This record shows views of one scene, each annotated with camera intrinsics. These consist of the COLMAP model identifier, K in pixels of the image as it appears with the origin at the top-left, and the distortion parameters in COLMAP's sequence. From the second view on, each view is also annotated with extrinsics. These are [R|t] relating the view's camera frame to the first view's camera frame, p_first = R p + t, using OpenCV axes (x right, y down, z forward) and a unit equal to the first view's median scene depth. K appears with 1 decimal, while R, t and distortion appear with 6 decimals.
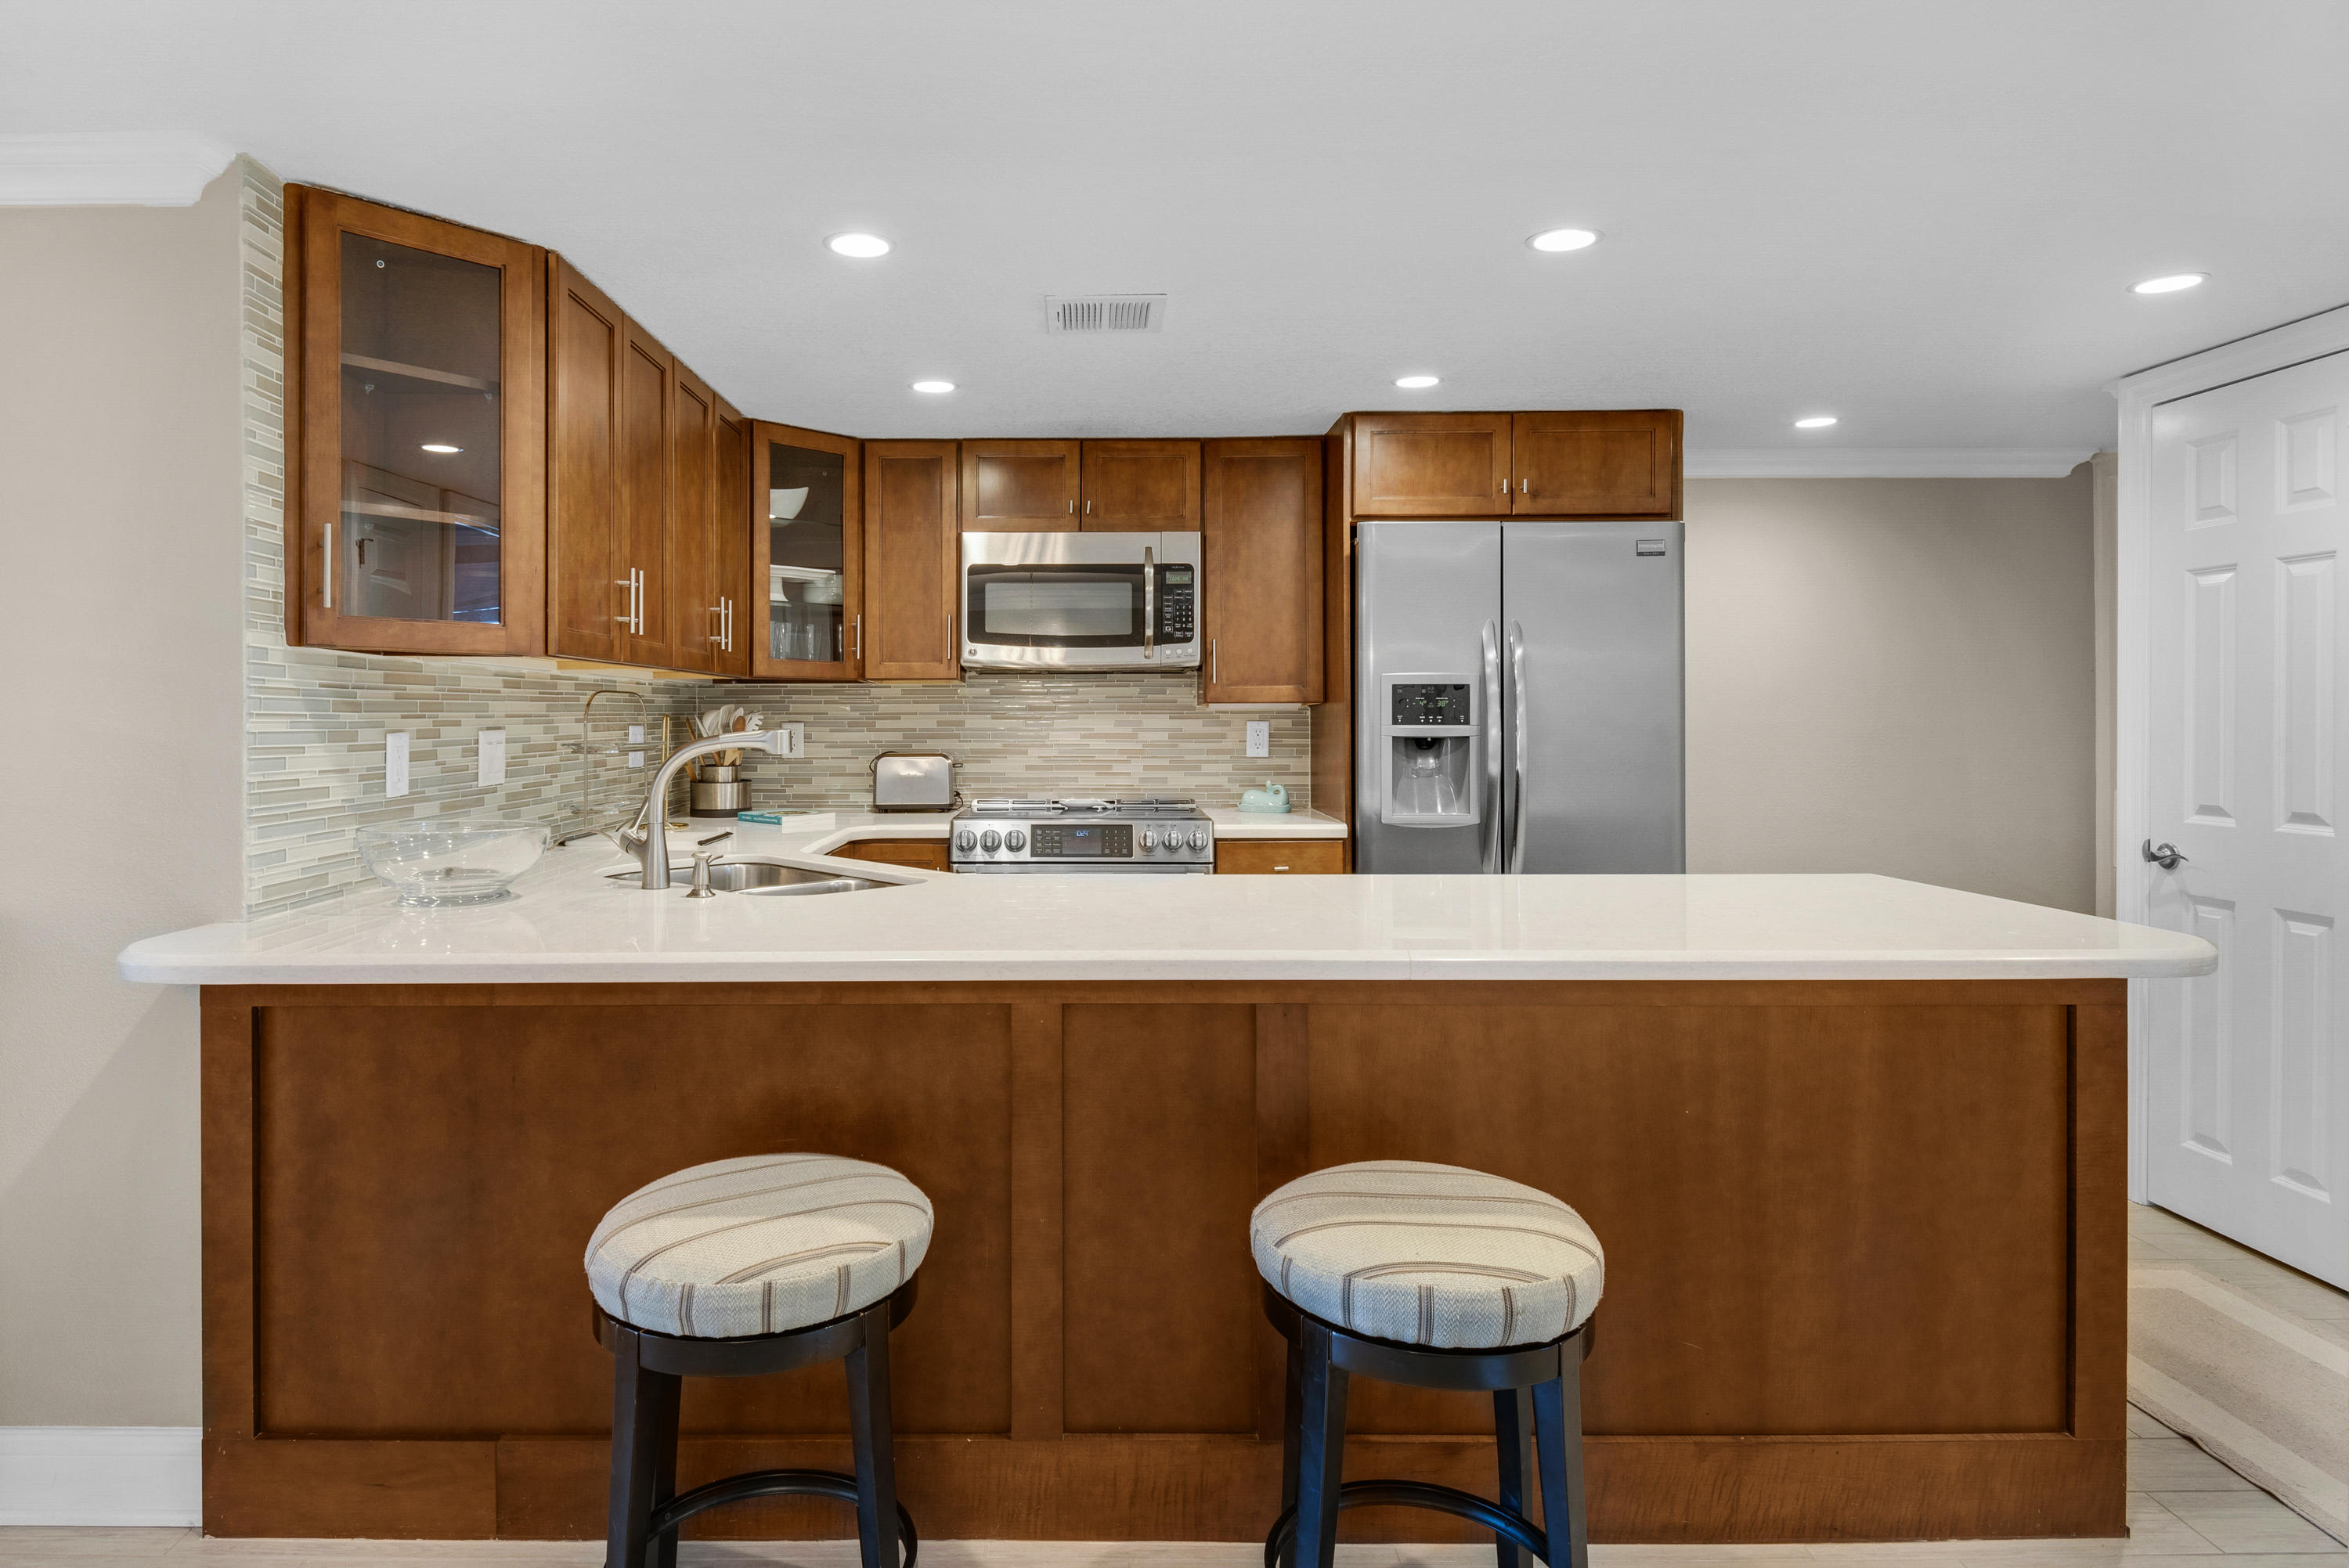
lens RADIAL K [[1297.9, 0, 1068.2], [0, 1297.9, 716.3], [0, 0, 1]] dist [0.020931, -0.000455]
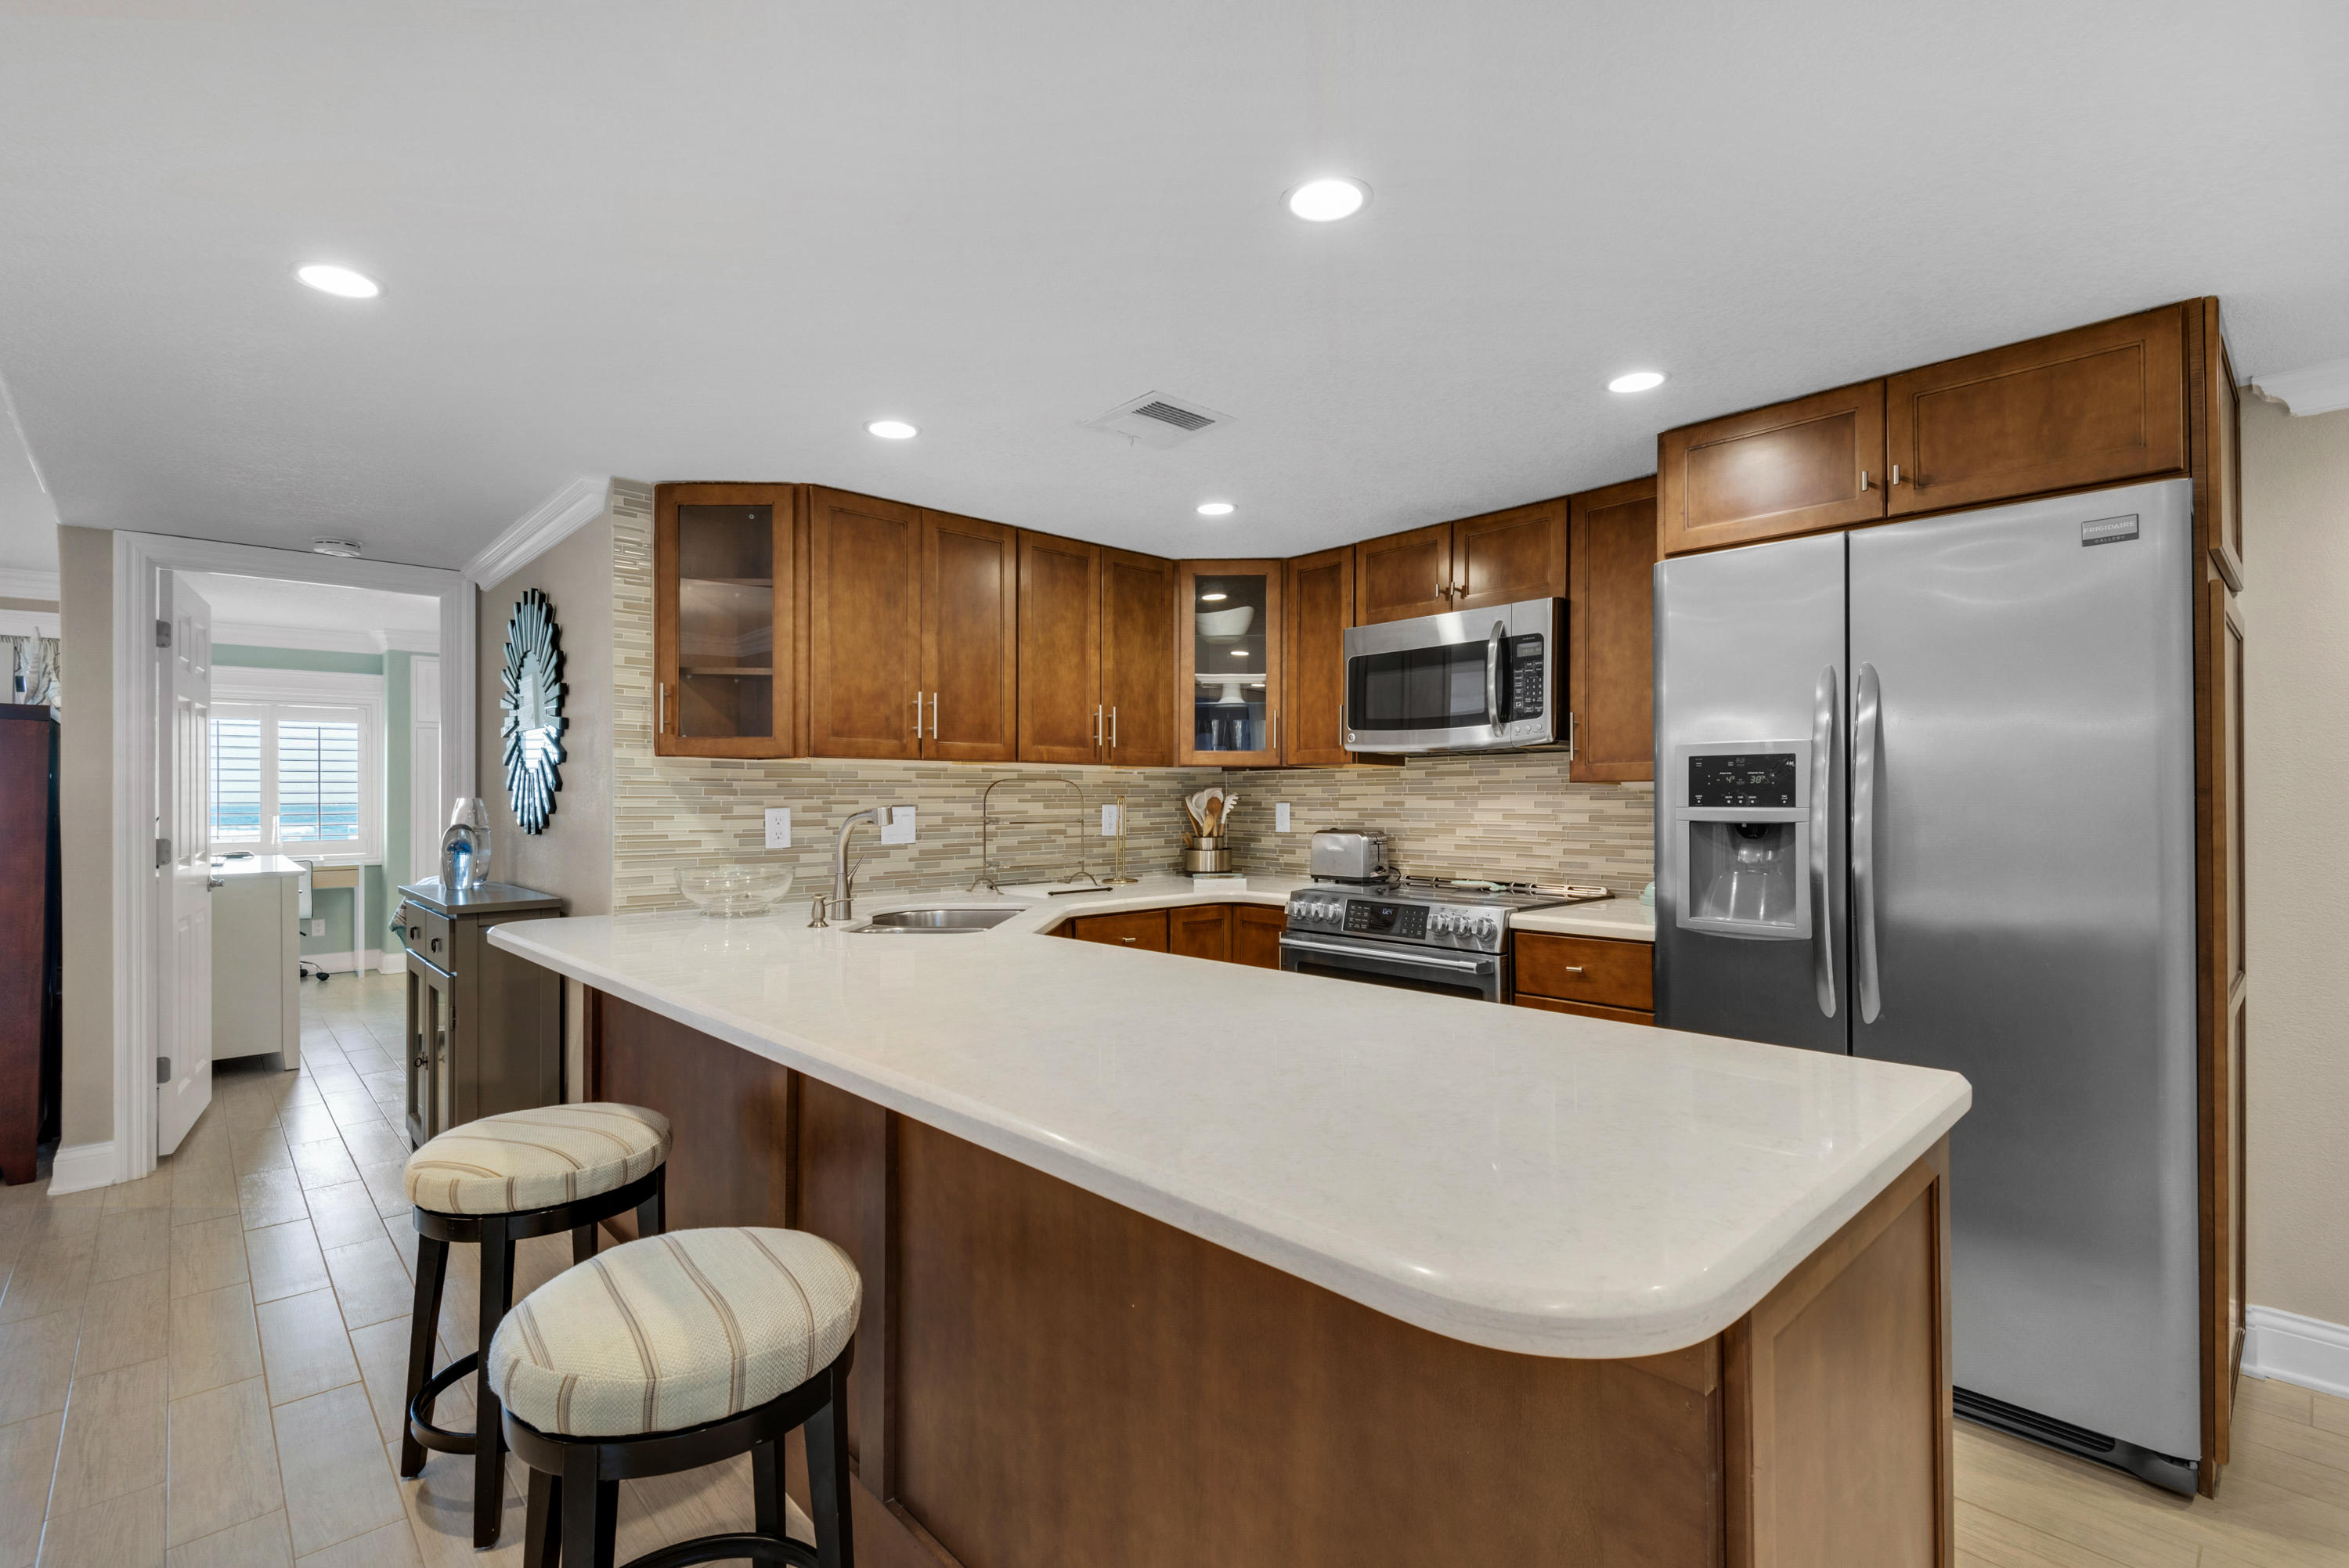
lens RADIAL K [[1056.9, 0, 1174.5], [0, 1056.9, 784.0], [0, 0, 1]] dist [0.031547, -0.017594]
pose [[0.688962, -0.010726, -0.724718, 0.480002], [0.001262, 0.999907, -0.013599, 0.000955], [0.724796, 0.008455, 0.688911, 0.293862]]
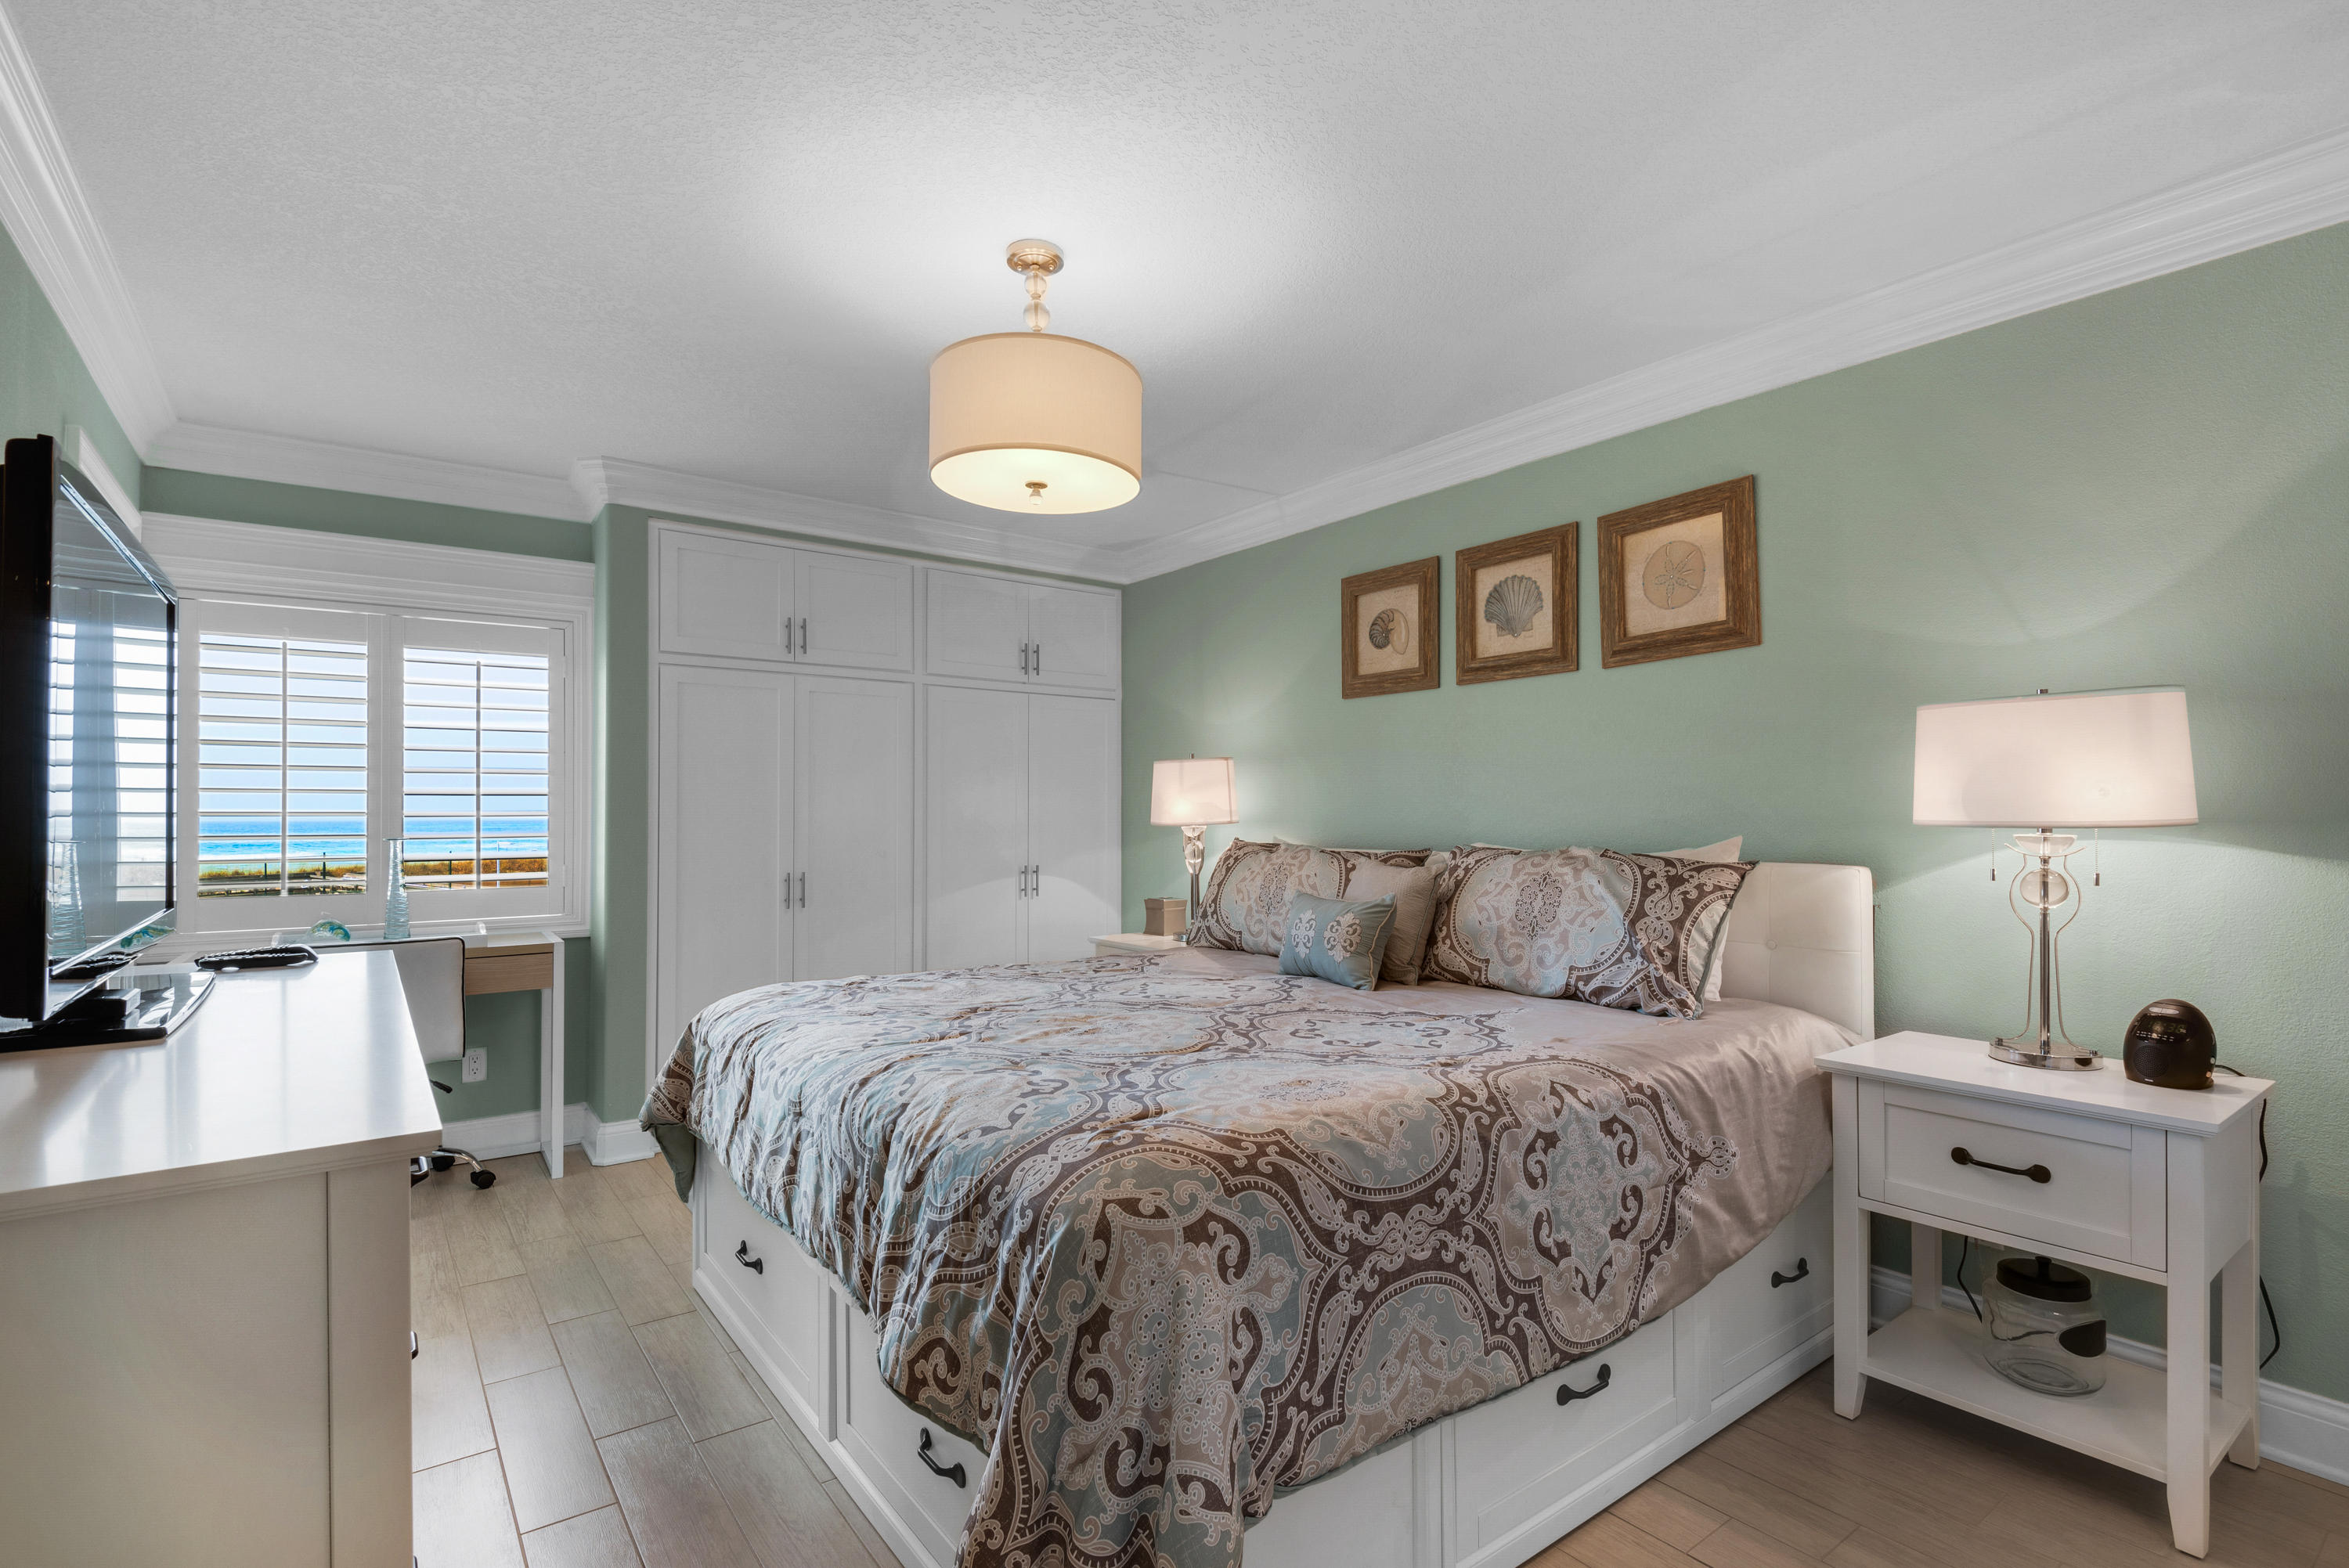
lens RADIAL K [[1112.4, 0, 1164.8], [0, 1112.4, 790.8], [0, 0, 1]] dist [0.015516, -0.000351]
pose [[0.598118, -0.016436, -0.801240, -0.826167], [-0.001712, 0.999761, -0.021786, 0.007544], [0.801407, 0.014402, 0.597947, 0.400774]]
